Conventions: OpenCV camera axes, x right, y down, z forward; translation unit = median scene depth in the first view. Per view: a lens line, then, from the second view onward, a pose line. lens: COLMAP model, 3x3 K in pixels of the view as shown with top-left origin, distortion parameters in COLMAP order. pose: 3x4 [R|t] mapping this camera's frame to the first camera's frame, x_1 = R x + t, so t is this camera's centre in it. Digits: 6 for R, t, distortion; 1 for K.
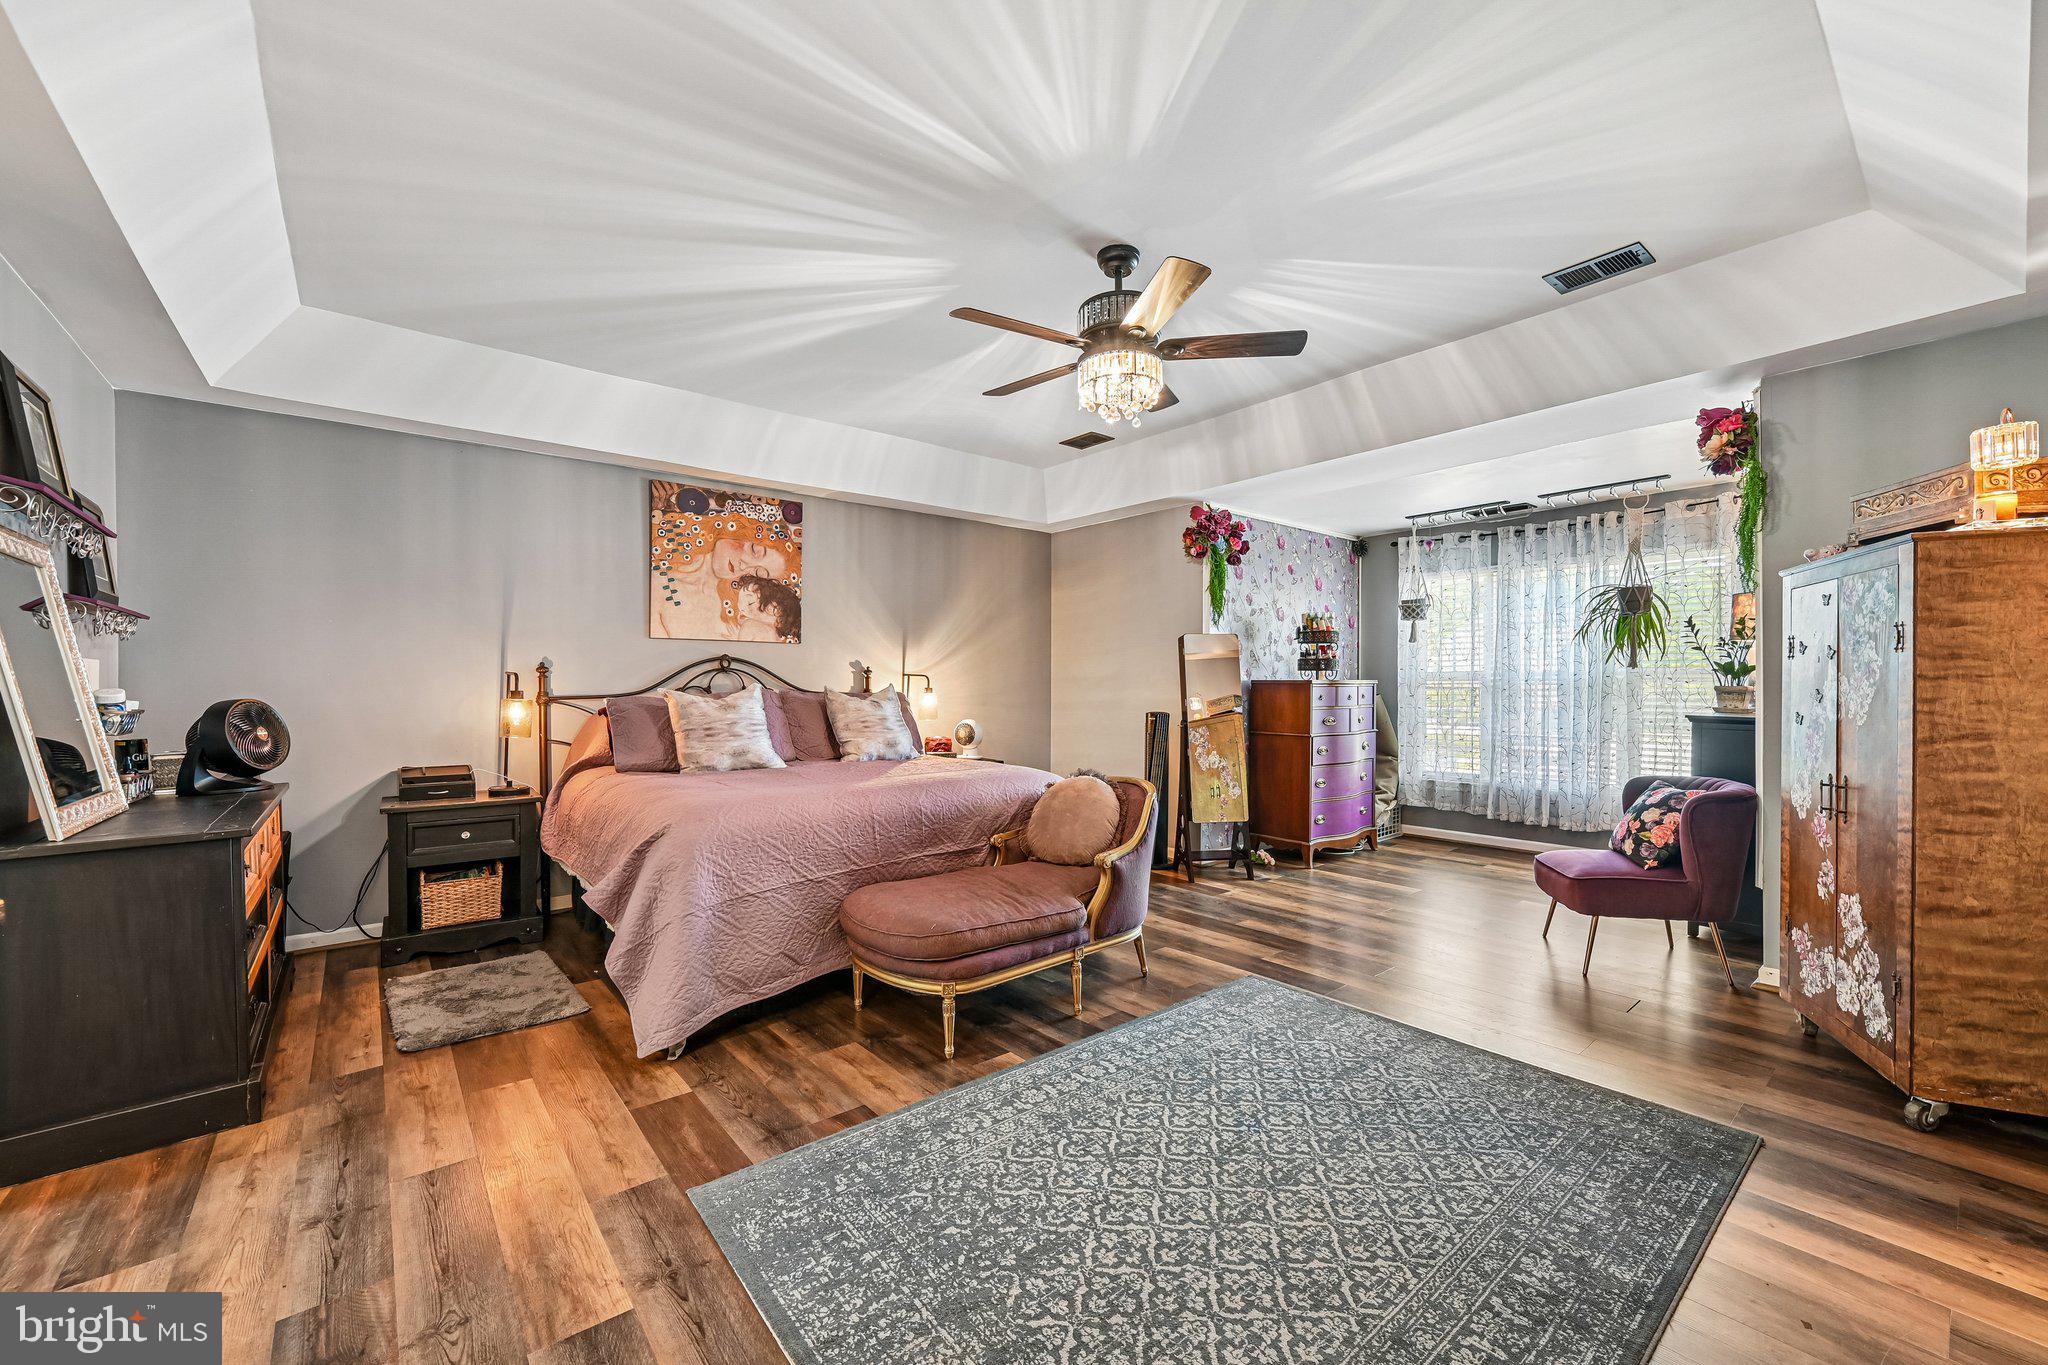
lens RADIAL K [[806.2, 0, 1024.2], [0, 806.2, 692.2], [0, 0, 1]] dist [-0.003392, 0.000602]
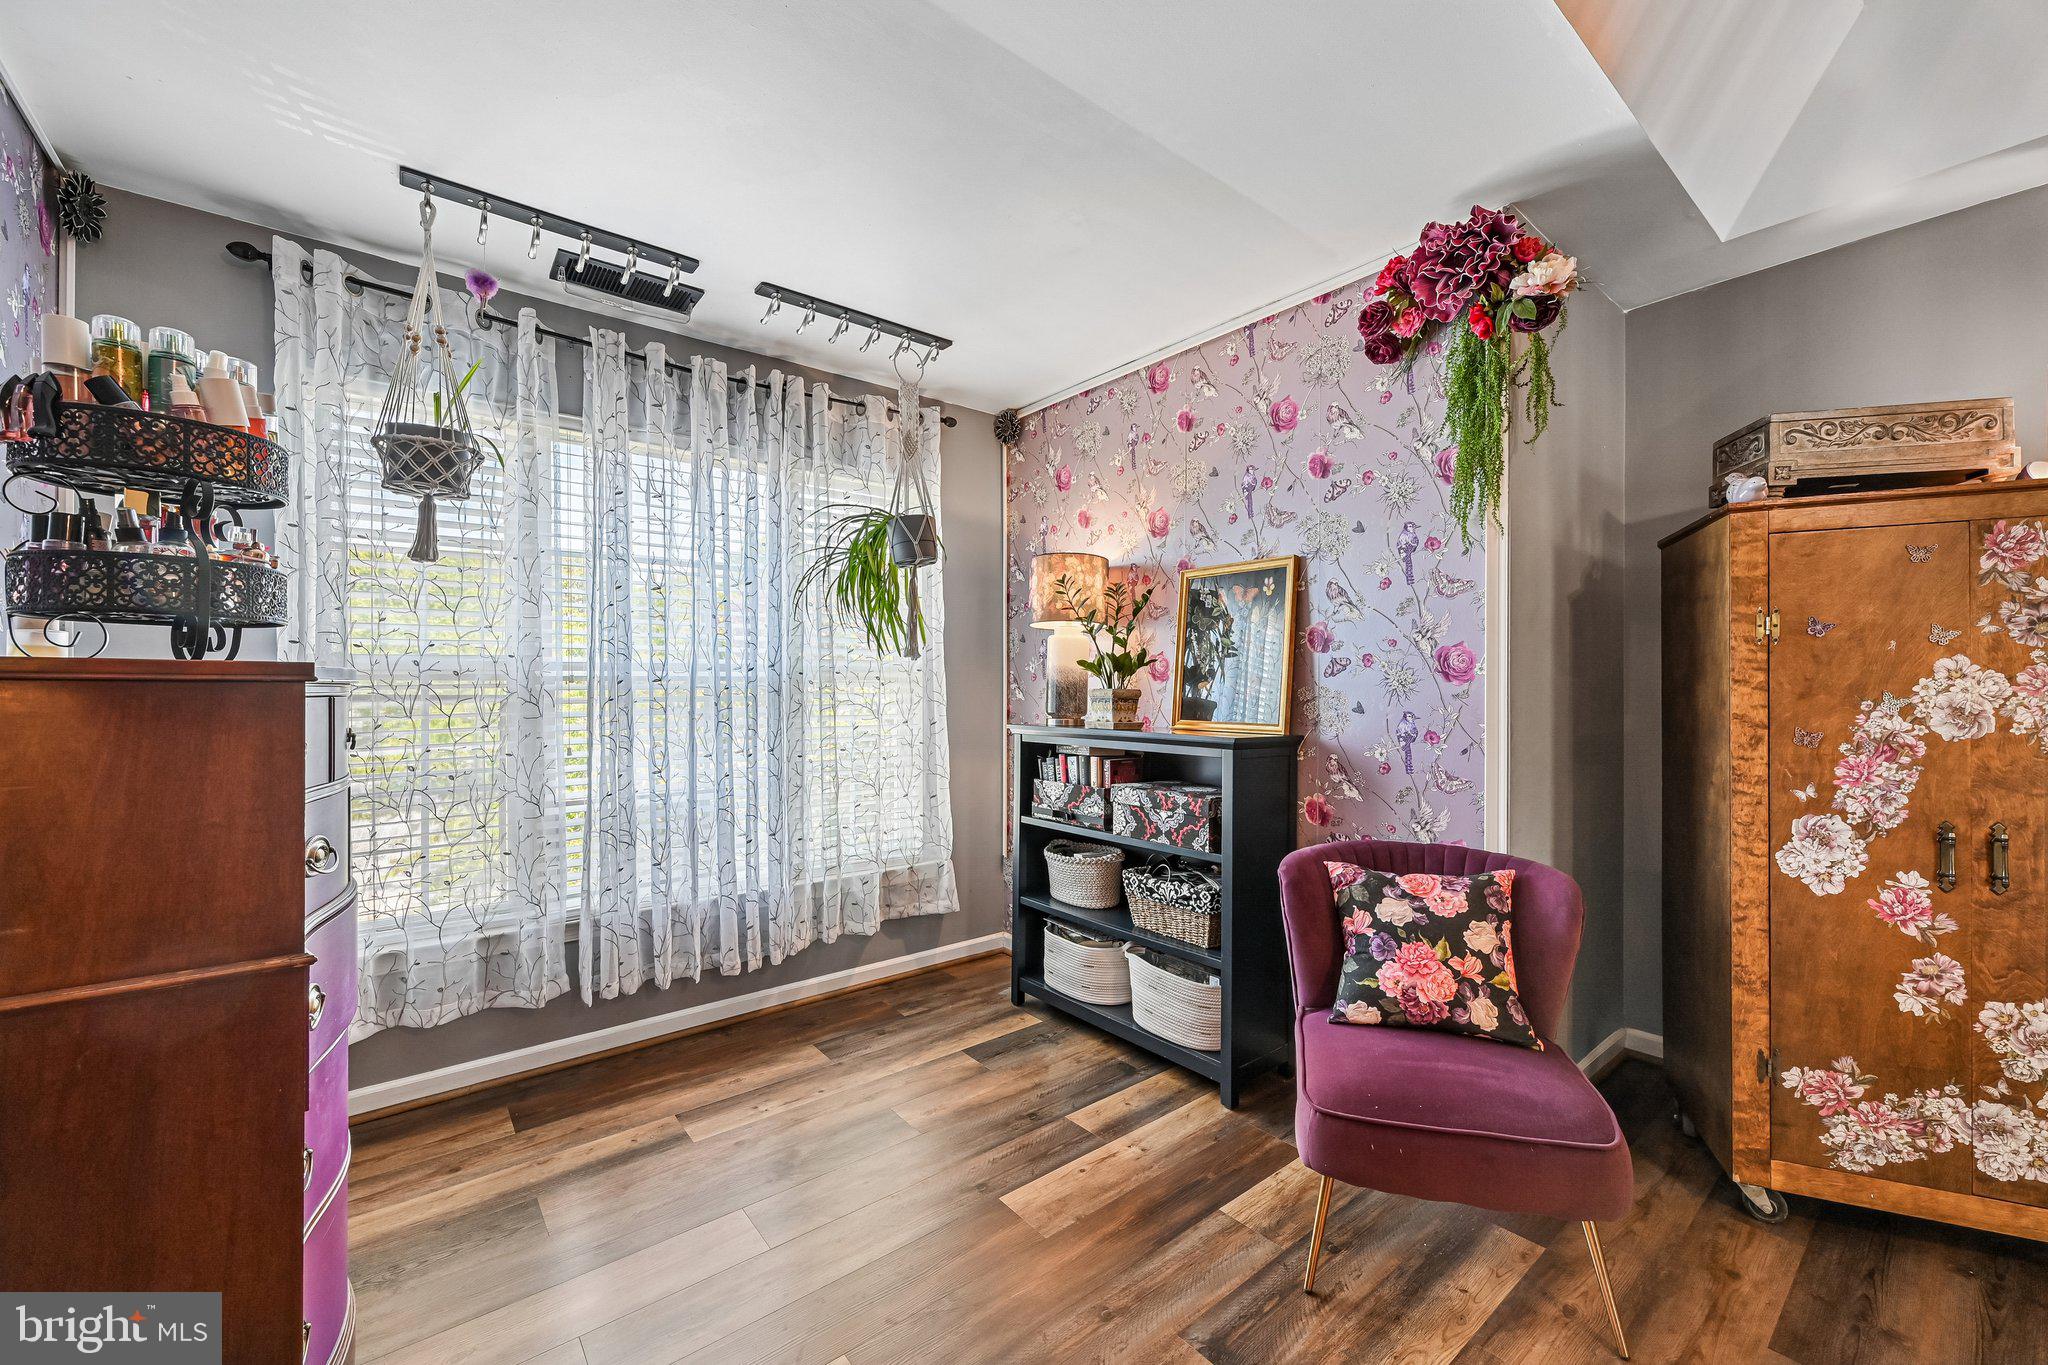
lens RADIAL K [[806.2, 0, 1033.7], [0, 806.2, 686.6], [0, 0, 1]] dist [-0.003392, 0.000602]
pose [[0.004844, -0.003080, 0.999984, 0.193514], [0.013522, 0.999904, 0.003014, -0.010422], [-0.999897, 0.013507, 0.004885, 0.955954]]
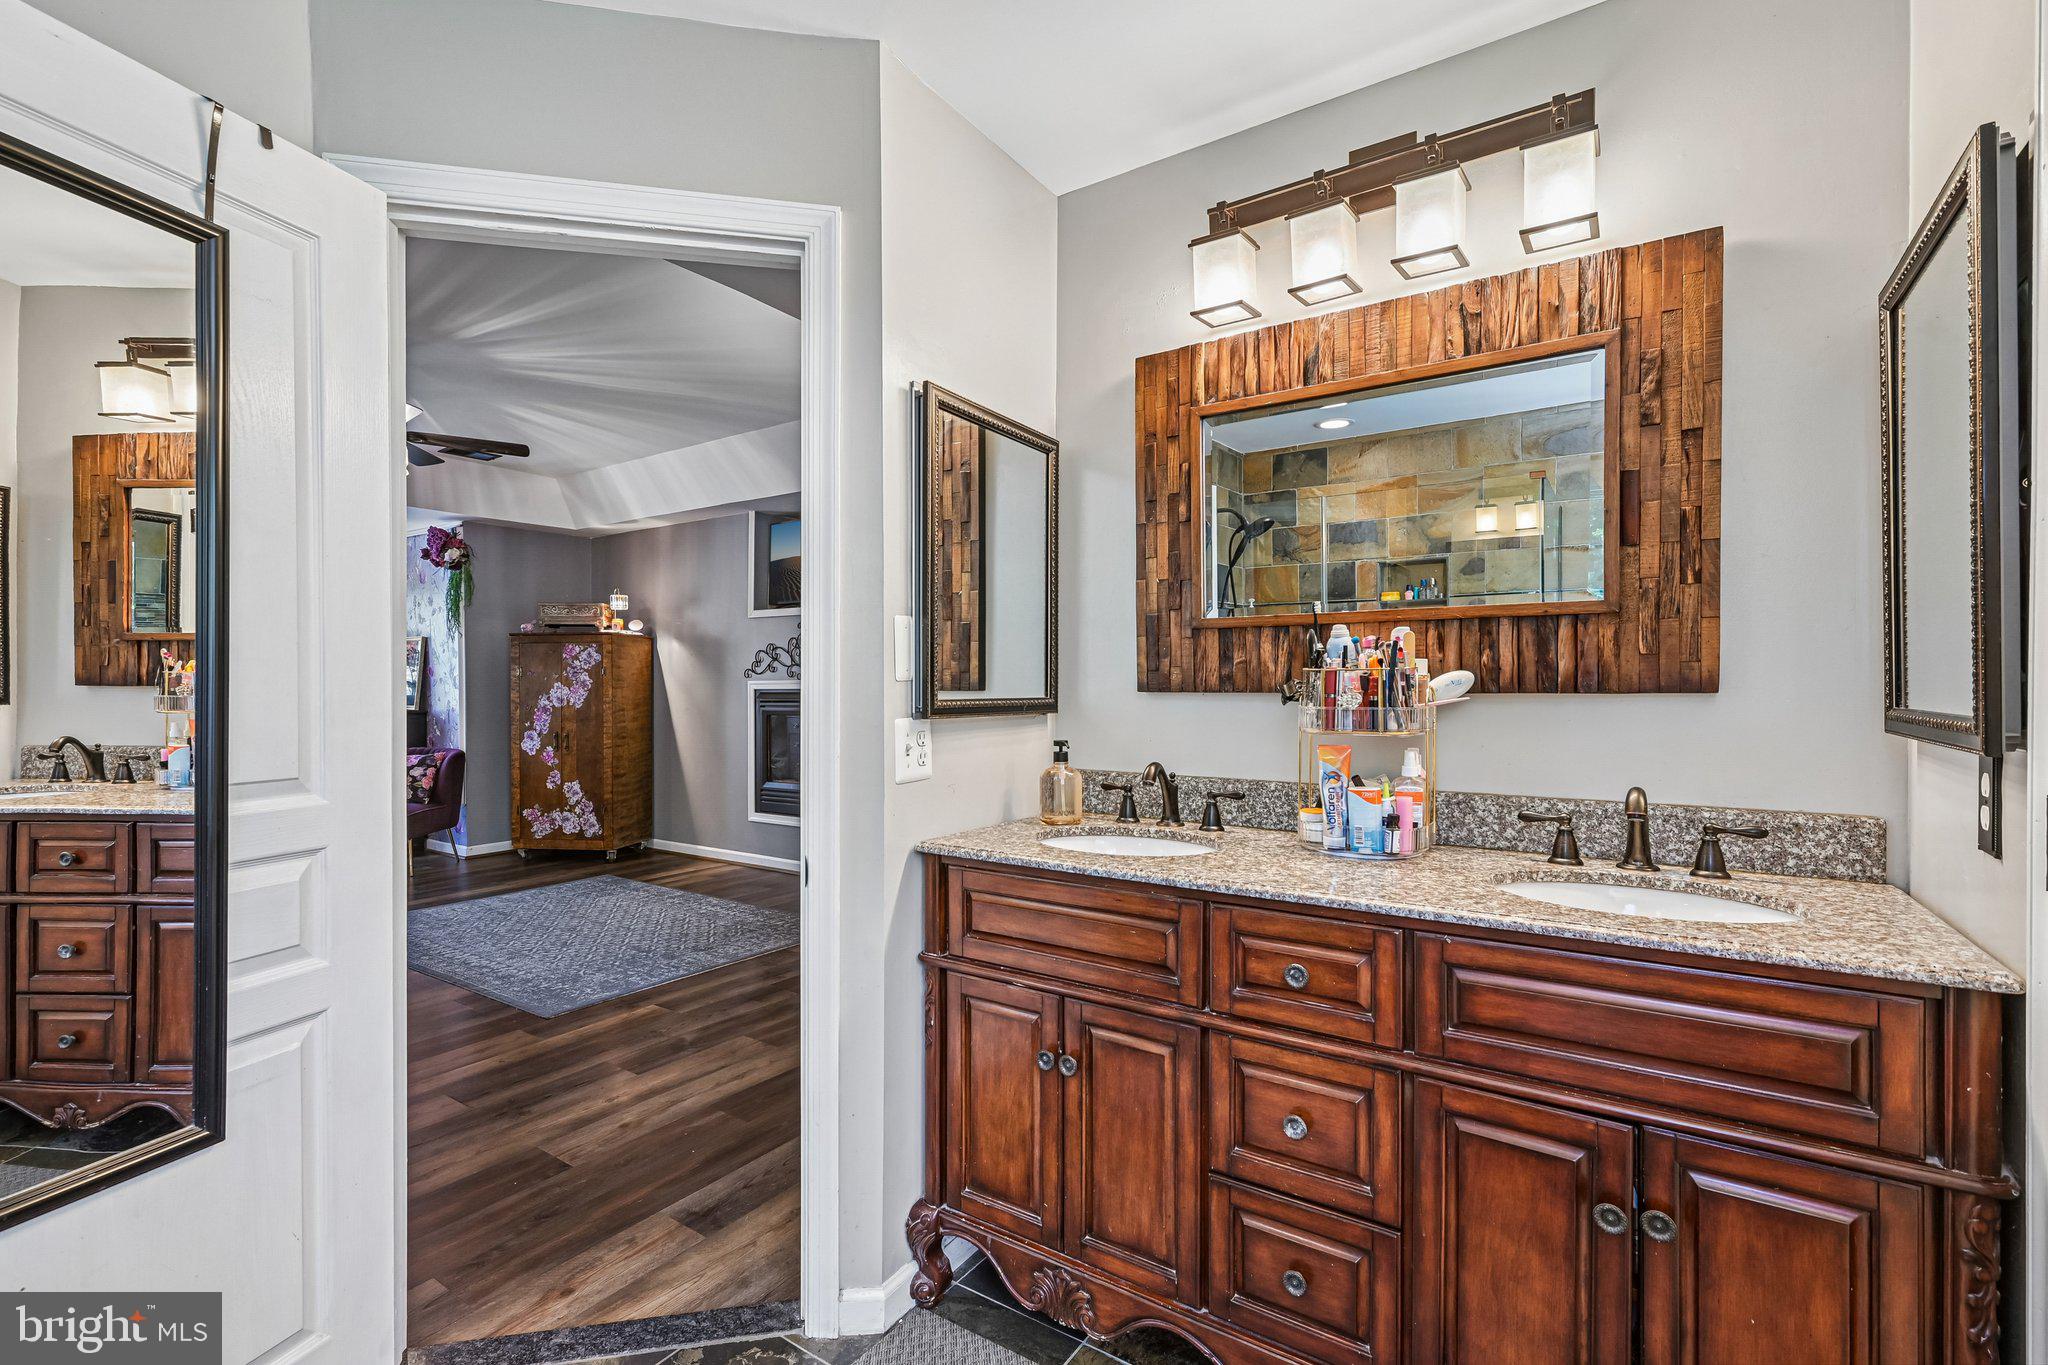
lens RADIAL K [[905.2, 0, 1057.1], [0, 905.2, 692.8], [0, 0, 1]] dist [-0.001111, 0.000940]
pose [[-0.300962, -0.004847, 0.953624, -0.985123], [0.007340, 0.999946, 0.007399, -0.006221], [-0.953608, 0.009226, -0.300910, 0.239826]]
